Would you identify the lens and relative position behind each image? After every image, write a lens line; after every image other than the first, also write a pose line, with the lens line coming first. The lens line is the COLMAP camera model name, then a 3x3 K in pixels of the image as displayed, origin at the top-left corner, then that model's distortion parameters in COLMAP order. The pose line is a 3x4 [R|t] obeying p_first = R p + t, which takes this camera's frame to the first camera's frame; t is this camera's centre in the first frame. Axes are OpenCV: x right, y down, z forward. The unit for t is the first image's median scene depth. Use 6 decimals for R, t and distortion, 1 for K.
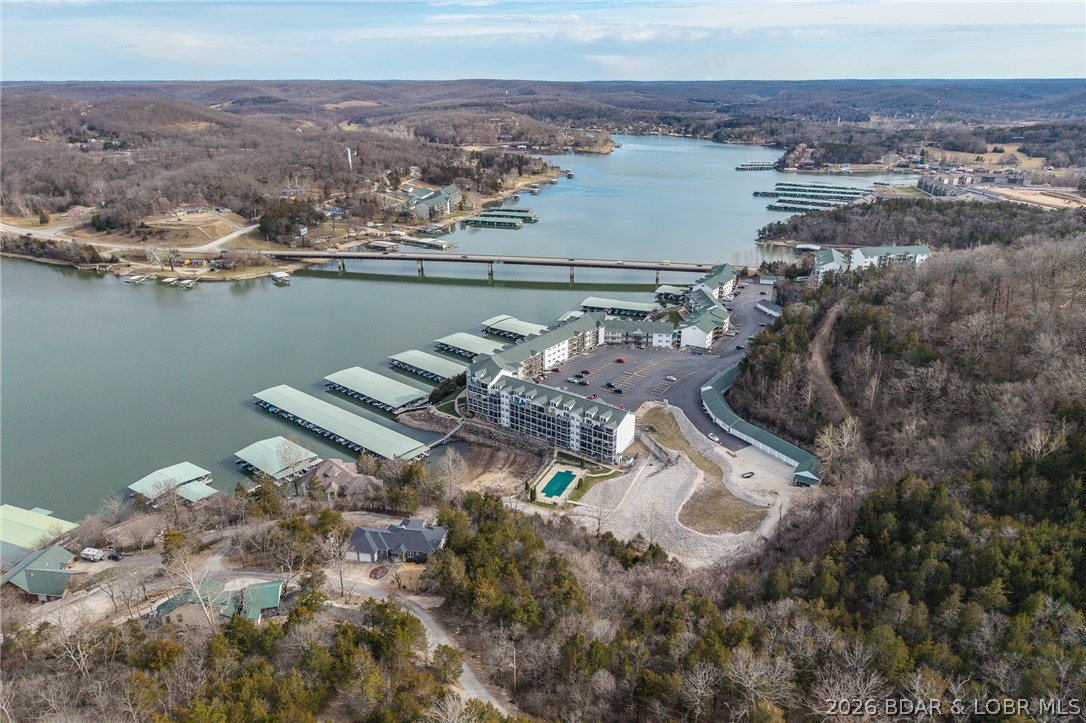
lens RADIAL K [[723.9, 0, 539.8], [0, 723.9, 365.2], [0, 0, 1]] dist [0.043611, -0.054569]
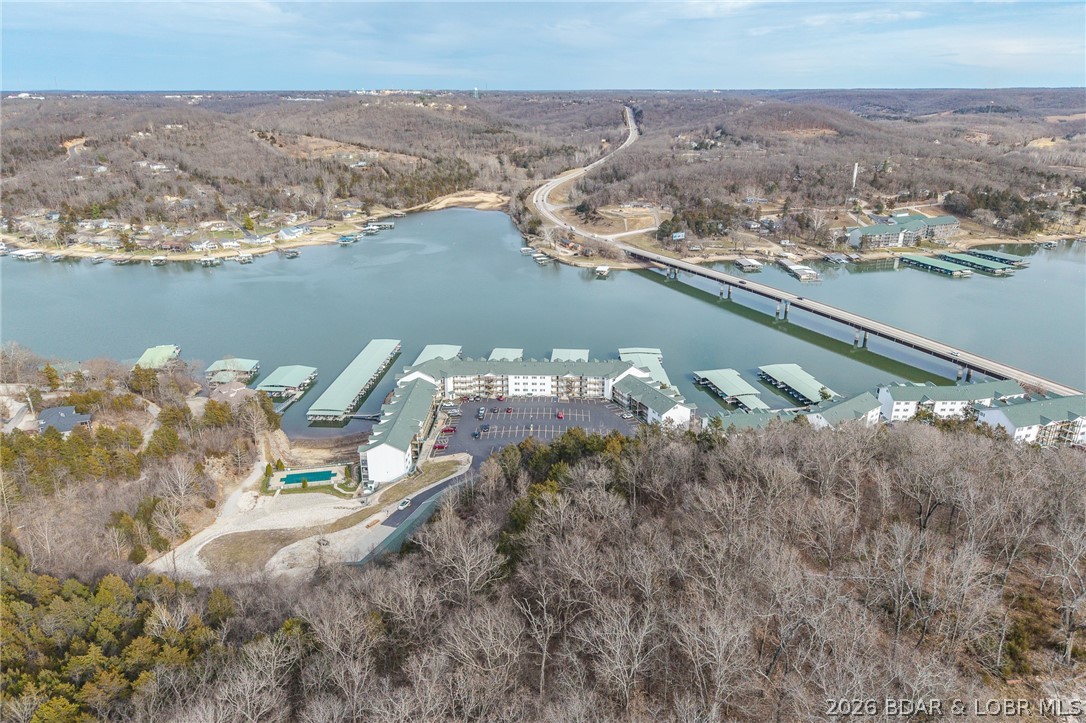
lens RADIAL K [[723.9, 0, 539.8], [0, 723.9, 365.2], [0, 0, 1]] dist [0.043611, -0.054569]
pose [[0.583252, 0.288904, -0.759178, 0.665468], [-0.296336, 0.945878, 0.132286, -0.153290], [0.756308, 0.147815, 0.637298, 0.397112]]
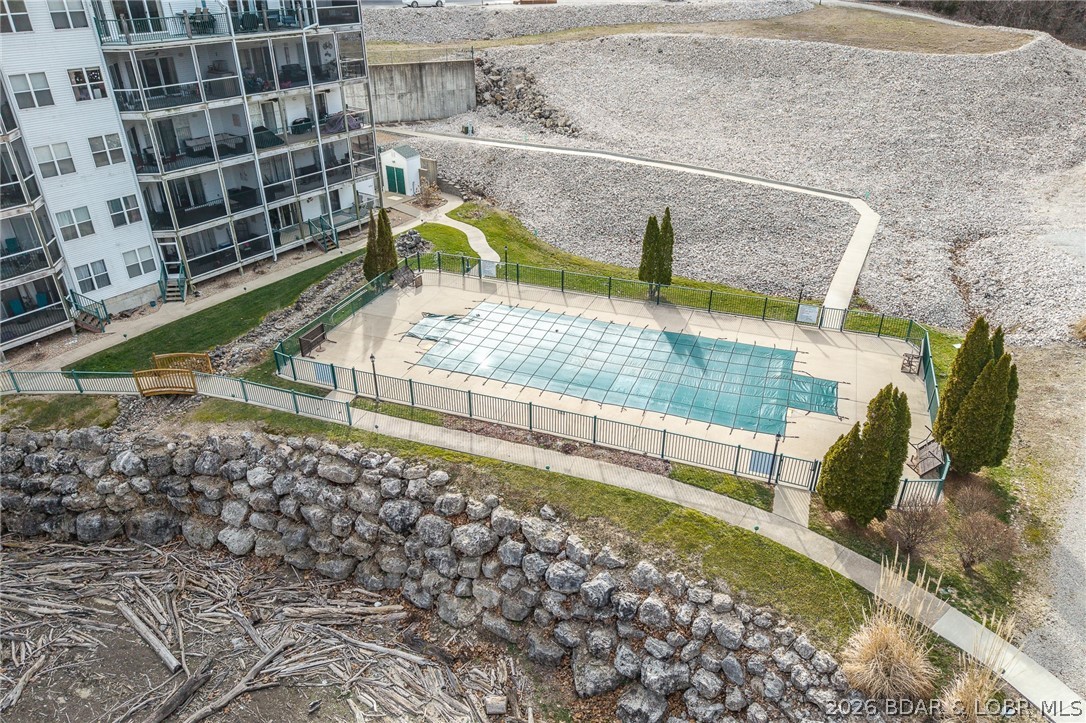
lens RADIAL K [[723.9, 0, 539.8], [0, 723.9, 365.2], [0, 0, 1]] dist [0.043611, -0.054569]
pose [[-0.064125, -0.481467, 0.874115, -0.060095], [0.361821, 0.805101, 0.469998, 0.069438], [-0.930040, 0.346412, 0.122578, 0.696404]]
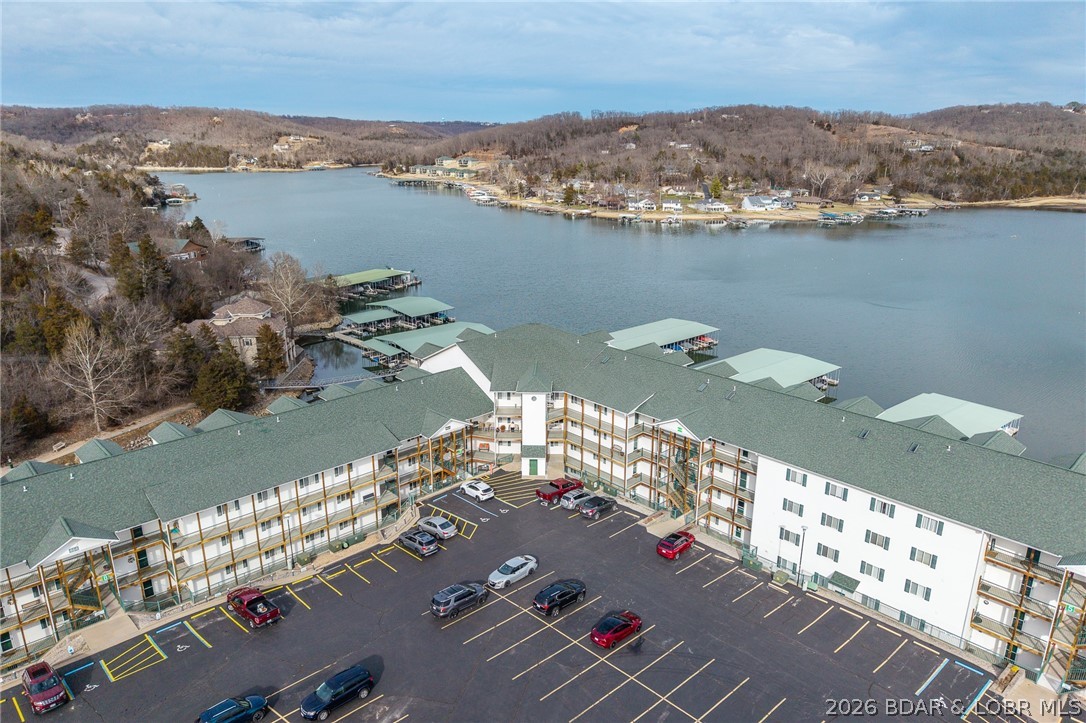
lens RADIAL K [[729.3, 0, 543.0], [0, 729.3, 361.5], [0, 0, 1]] dist [0.011325, -0.003458]
pose [[-0.156084, 0.291470, -0.943760, 0.178885], [-0.365112, 0.870773, 0.329313, -0.079611], [0.917786, 0.395979, -0.029495, 0.855944]]
